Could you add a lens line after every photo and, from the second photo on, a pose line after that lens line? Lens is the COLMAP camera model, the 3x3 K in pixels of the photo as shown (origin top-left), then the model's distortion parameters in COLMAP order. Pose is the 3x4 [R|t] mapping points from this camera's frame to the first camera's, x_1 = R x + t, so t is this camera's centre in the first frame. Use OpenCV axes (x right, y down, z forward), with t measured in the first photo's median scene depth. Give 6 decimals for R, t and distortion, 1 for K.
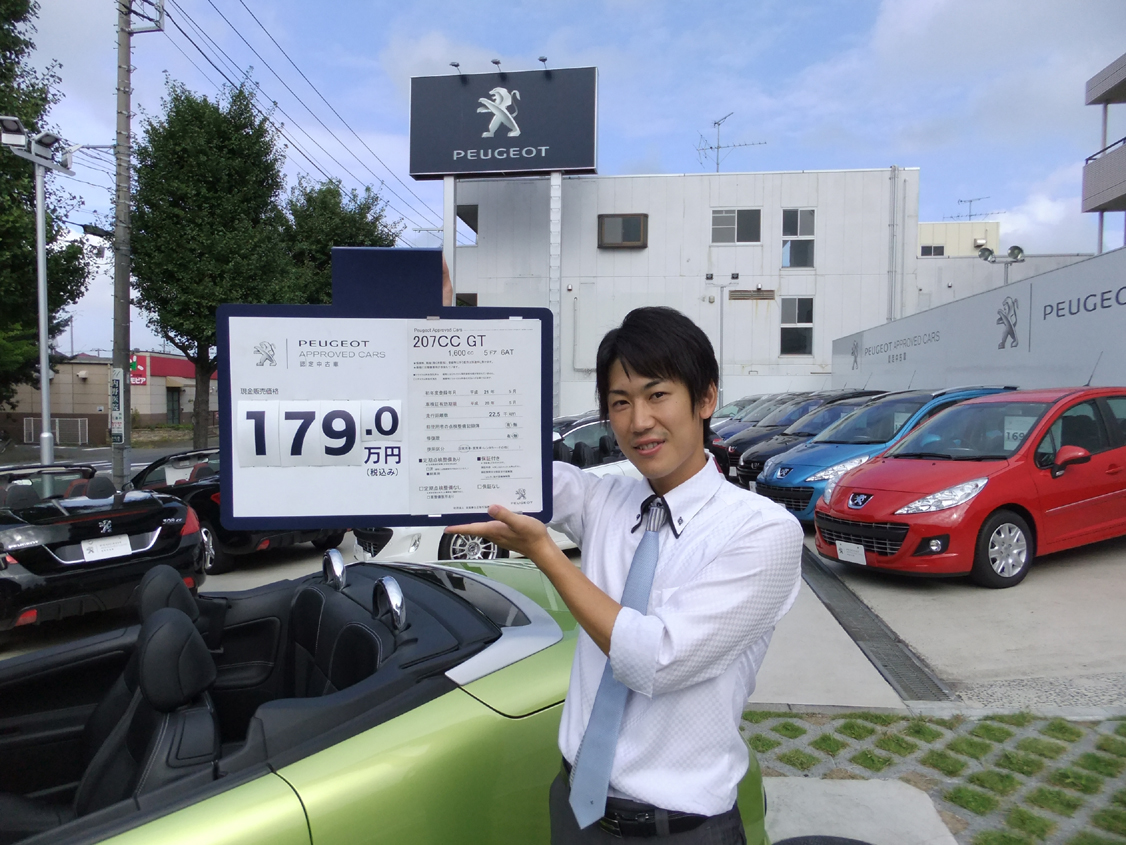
lens RADIAL K [[751.6, 0, 555.9], [0, 751.6, 432.8], [0, 0, 1]] dist [-0.035158, 0.038916]
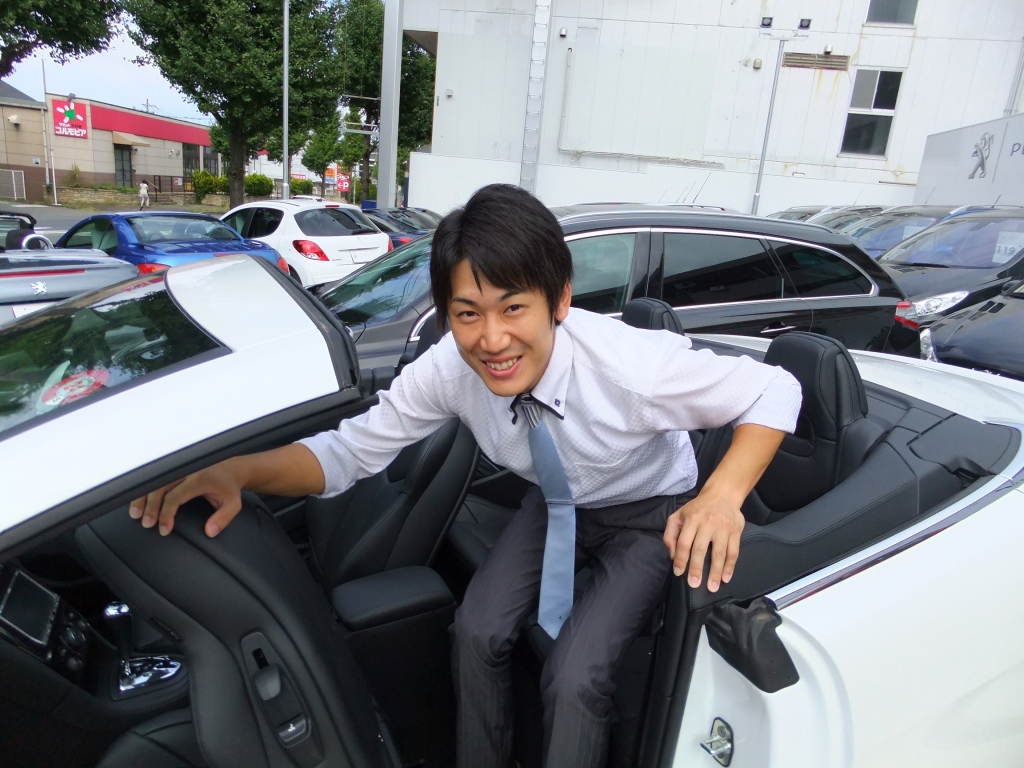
lens RADIAL K [[685.6, 0, 501.6], [0, 685.6, 385.2], [0, 0, 1]] dist [-0.002523, 0.000842]
pose [[0.995053, 0.094783, -0.029753, 0.013062], [-0.085803, 0.970928, 0.223464, -0.004418], [0.050069, -0.219806, 0.974258, 0.308463]]
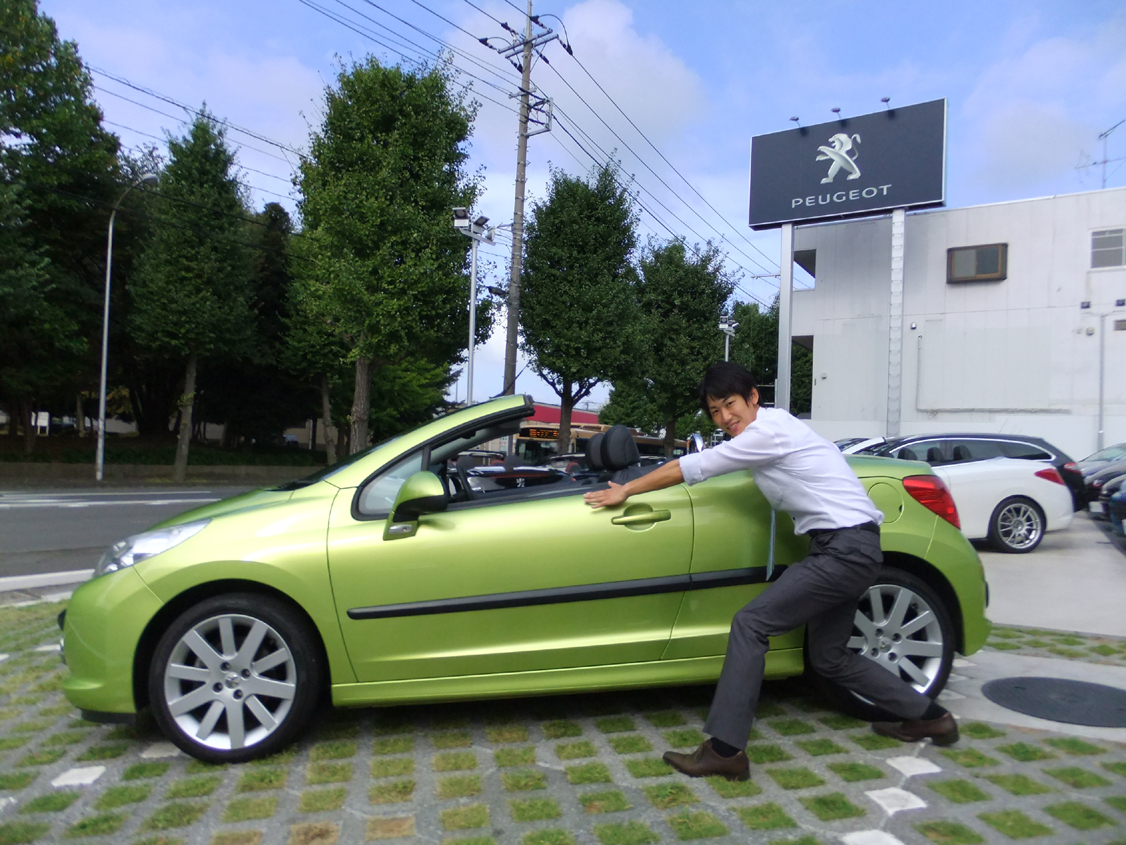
lens RADIAL K [[751.6, 0, 555.9], [0, 751.6, 432.8], [0, 0, 1]] dist [-0.035158, 0.038916]
pose [[0.905595, 0.015695, -0.423853, 0.012591], [-0.046017, 0.997052, -0.061399, 0.027968], [0.421640, 0.075107, 0.903648, -0.059599]]
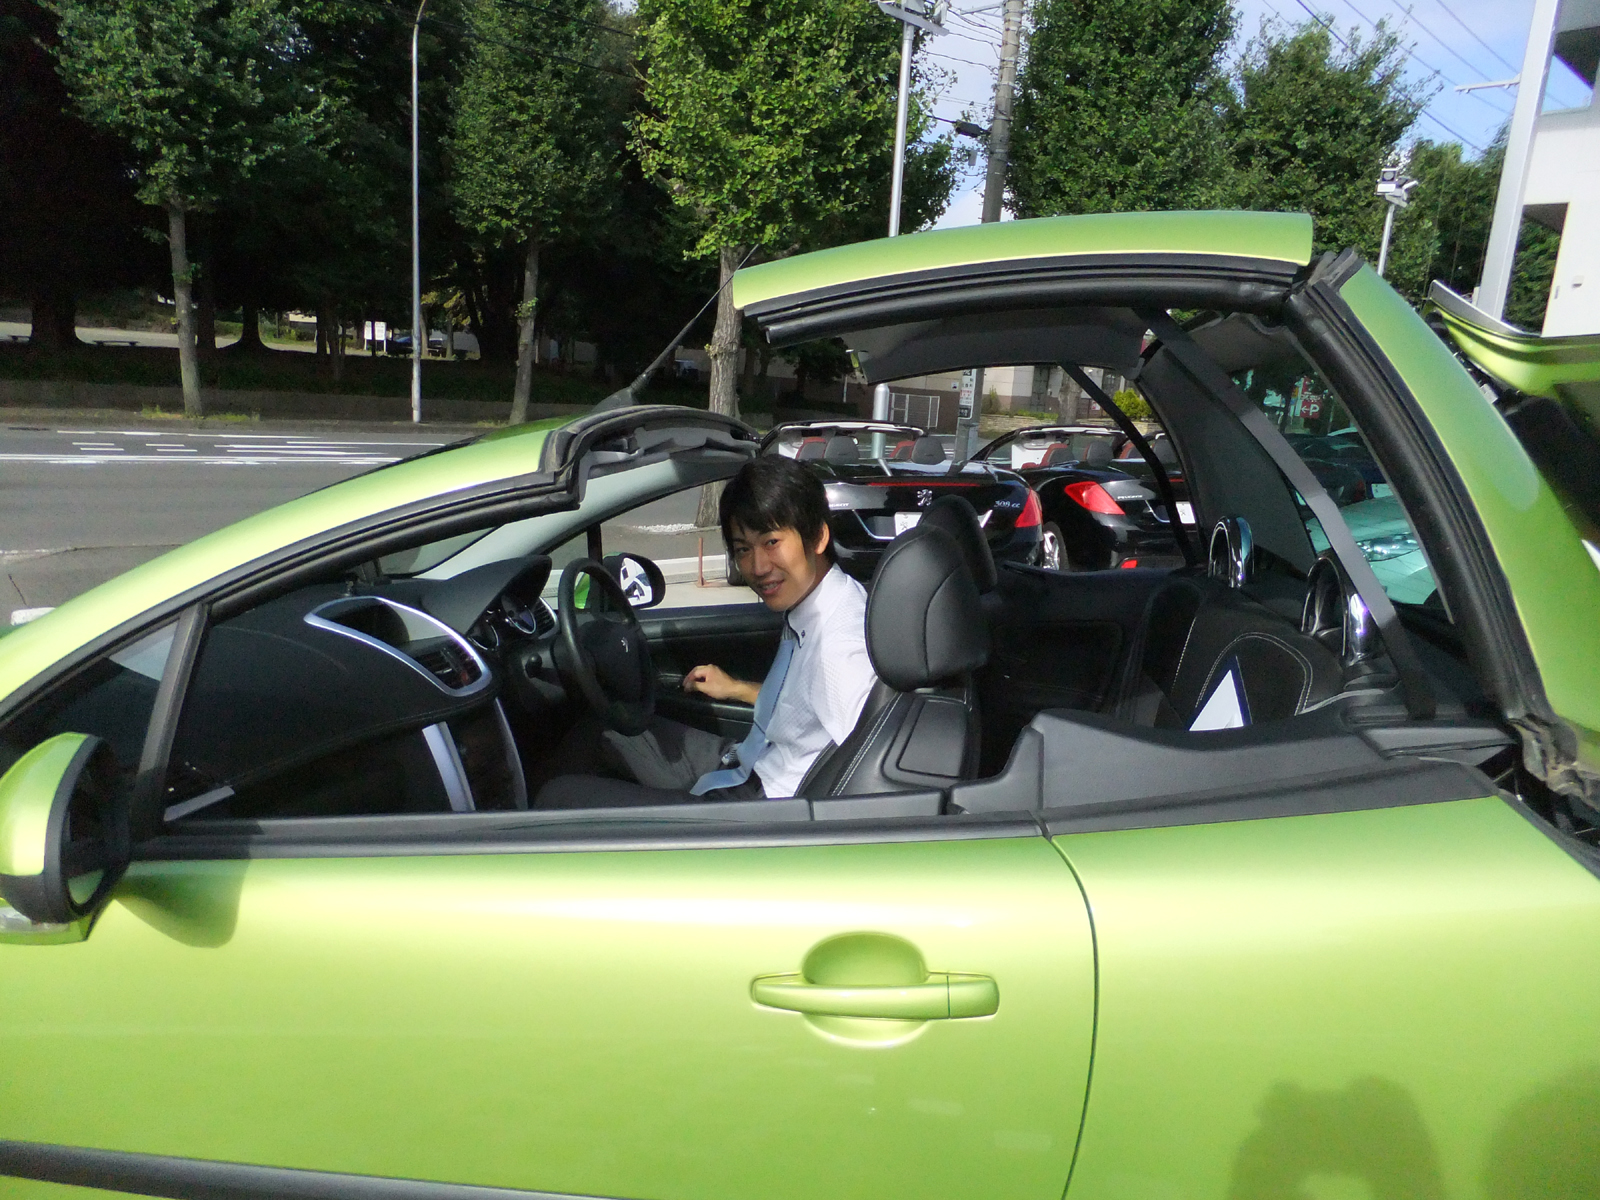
lens RADIAL K [[1073.8, 0, 800.2], [0, 1073.8, 594.2], [0, 0, 1]] dist [-0.026258, 0.034457]
pose [[0.768503, 0.171965, -0.616304, -0.005576], [-0.083520, 0.981926, 0.169838, 0.011658], [0.634371, -0.079047, 0.768976, 0.022192]]
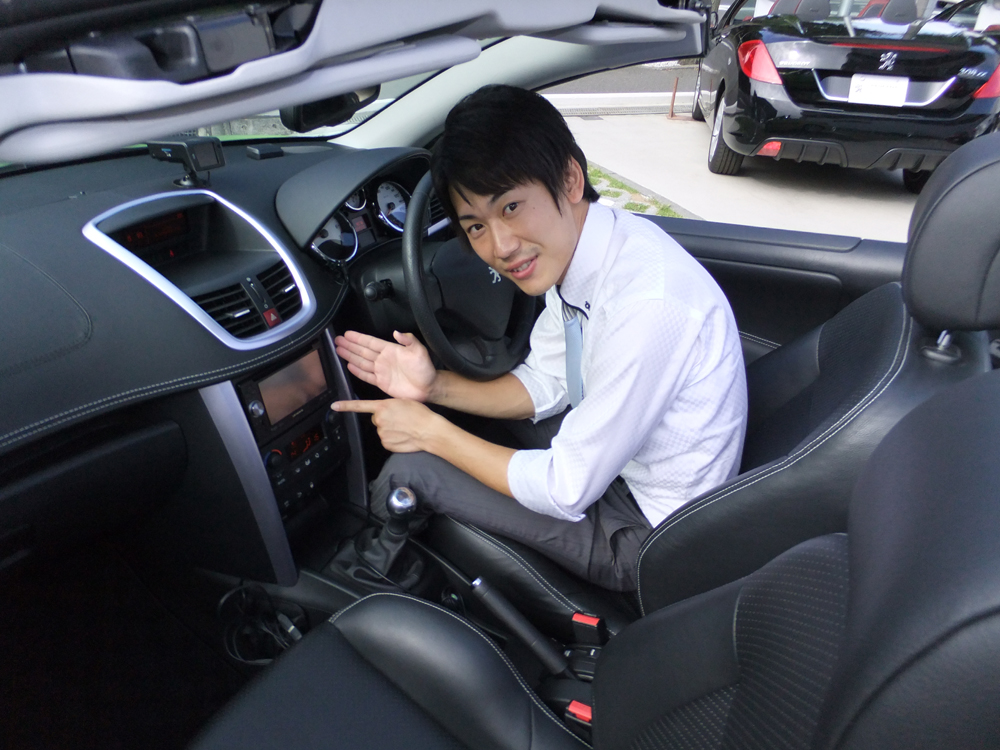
lens RADIAL K [[694.0, 0, 497.9], [0, 694.0, 376.4], [0, 0, 1]] dist [-0.027448, 0.033962]
pose [[0.511009, 0.507335, -0.693888, -0.034381], [-0.098882, 0.836582, 0.538845, 0.012341], [0.853869, -0.206742, 0.477667, 0.057683]]
